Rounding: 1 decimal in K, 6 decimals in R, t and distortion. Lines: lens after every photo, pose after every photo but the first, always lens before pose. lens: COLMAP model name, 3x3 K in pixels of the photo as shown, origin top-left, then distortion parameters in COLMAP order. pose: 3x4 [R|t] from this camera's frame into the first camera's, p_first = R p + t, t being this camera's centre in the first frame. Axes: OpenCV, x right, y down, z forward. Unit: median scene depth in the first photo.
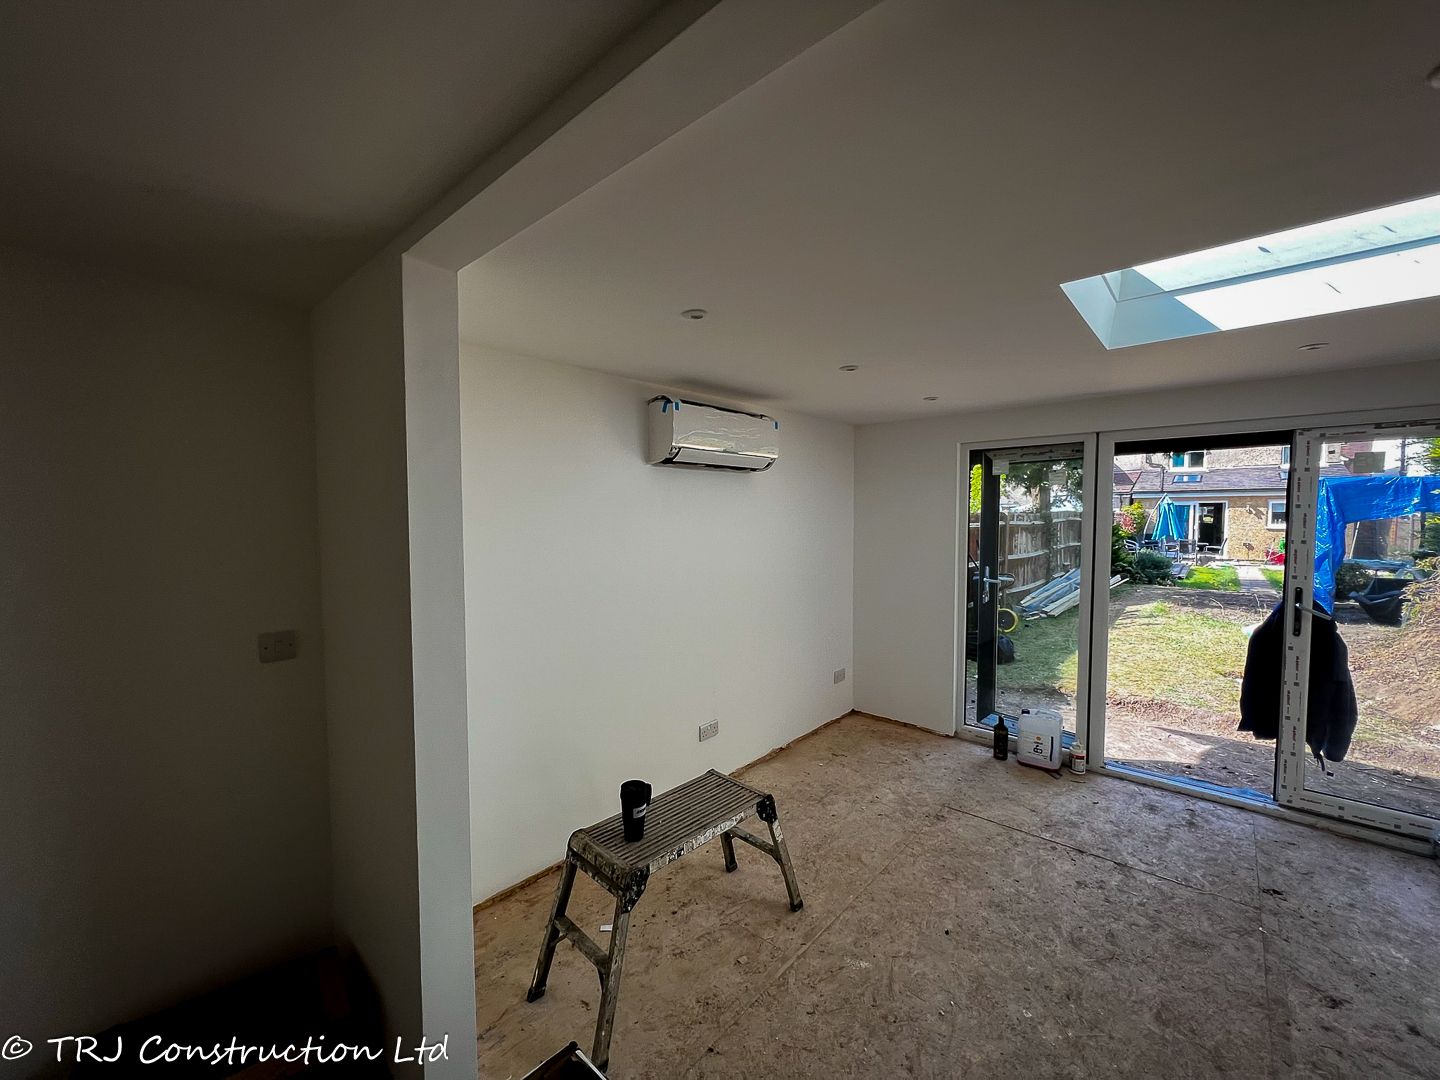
lens RADIAL K [[571.1, 0, 720.0], [0, 571.1, 542.4], [0, 0, 1]] dist [-0.001642, 0.000214]
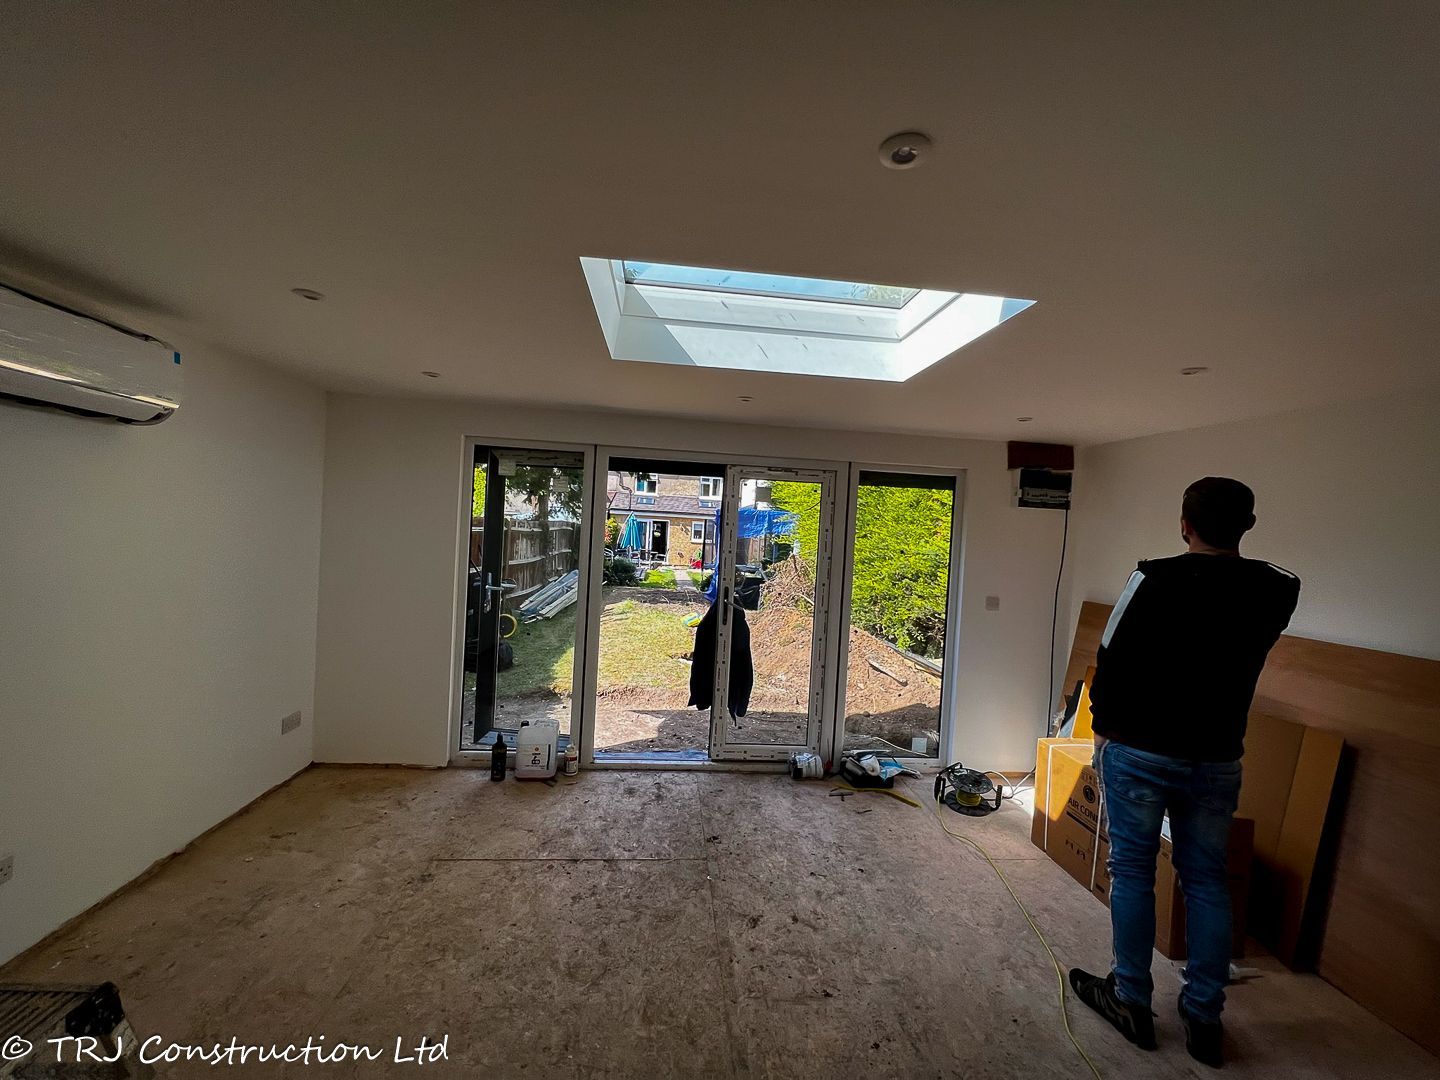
lens RADIAL K [[571.1, 0, 722.7], [0, 571.1, 543.8], [0, 0, 1]] dist [-0.001642, 0.000214]
pose [[0.677258, 0.026822, 0.735257, 0.043605], [-0.021710, 0.999629, -0.016468, 0.002083], [-0.735426, -0.004809, 0.677588, 0.099553]]
